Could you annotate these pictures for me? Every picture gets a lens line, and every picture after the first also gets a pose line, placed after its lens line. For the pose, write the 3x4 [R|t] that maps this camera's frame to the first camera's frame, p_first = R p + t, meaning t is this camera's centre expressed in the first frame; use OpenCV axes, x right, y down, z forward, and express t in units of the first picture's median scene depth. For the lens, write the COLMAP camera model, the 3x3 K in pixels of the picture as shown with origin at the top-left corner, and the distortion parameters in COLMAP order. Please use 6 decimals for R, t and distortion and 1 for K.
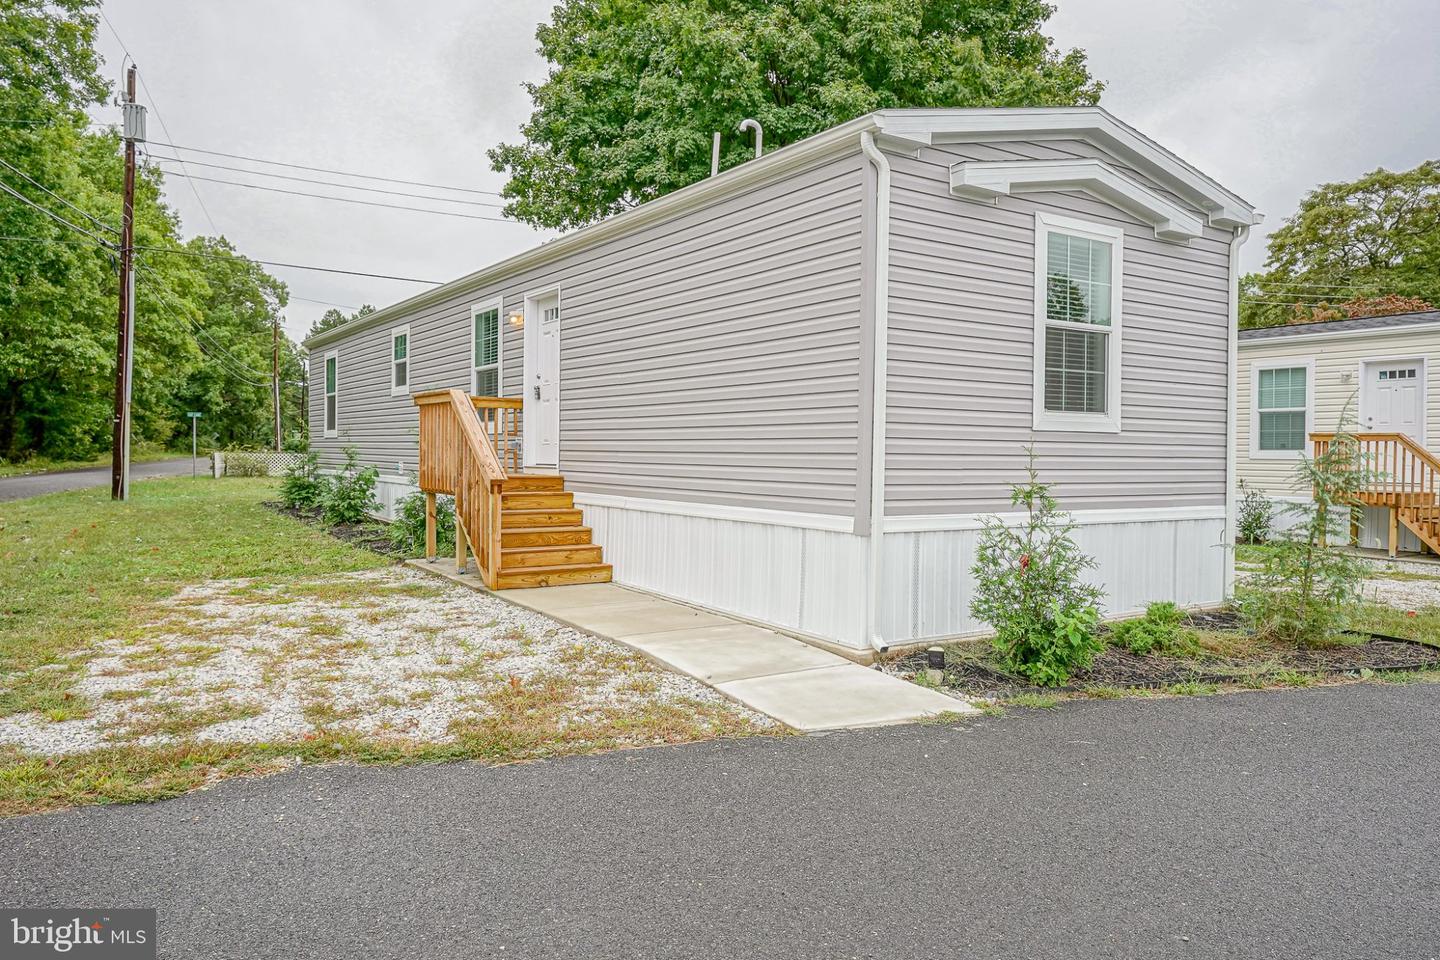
lens RADIAL K [[981.1, 0, 720.0], [0, 981.1, 480.0], [0, 0, 1]] dist [-0.004424, -0.001805]
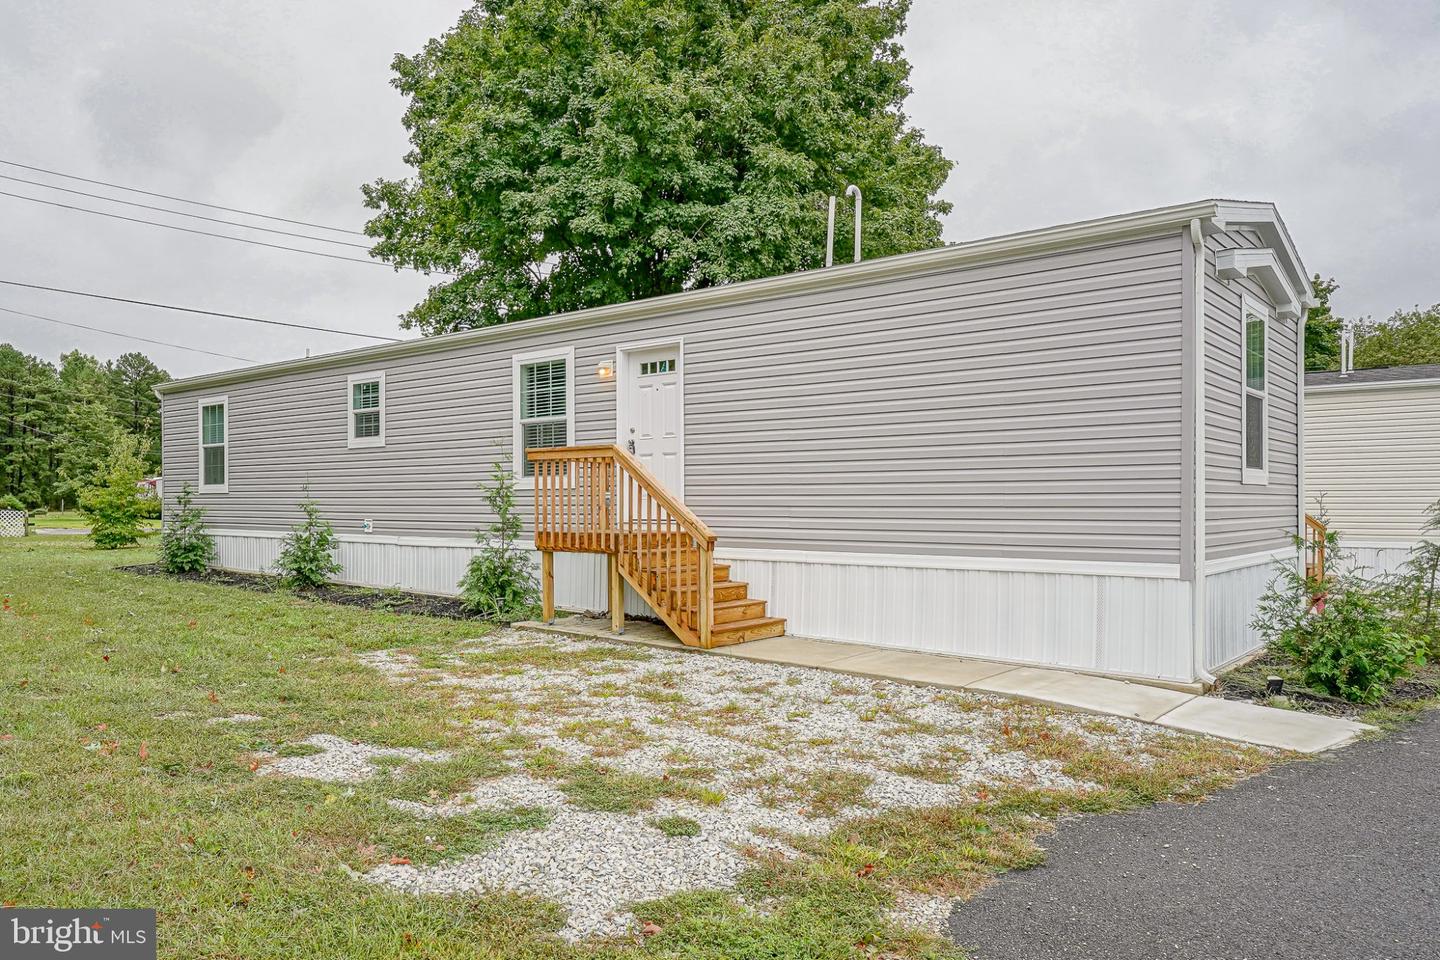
lens RADIAL K [[979.9, 0, 716.7], [0, 979.9, 518.6], [0, 0, 1]] dist [-0.000910, 0.001901]
pose [[0.967100, -0.014802, 0.253966, -0.411867], [0.017832, 0.999795, -0.009632, -0.007589], [-0.253771, 0.013843, 0.967165, 0.039543]]
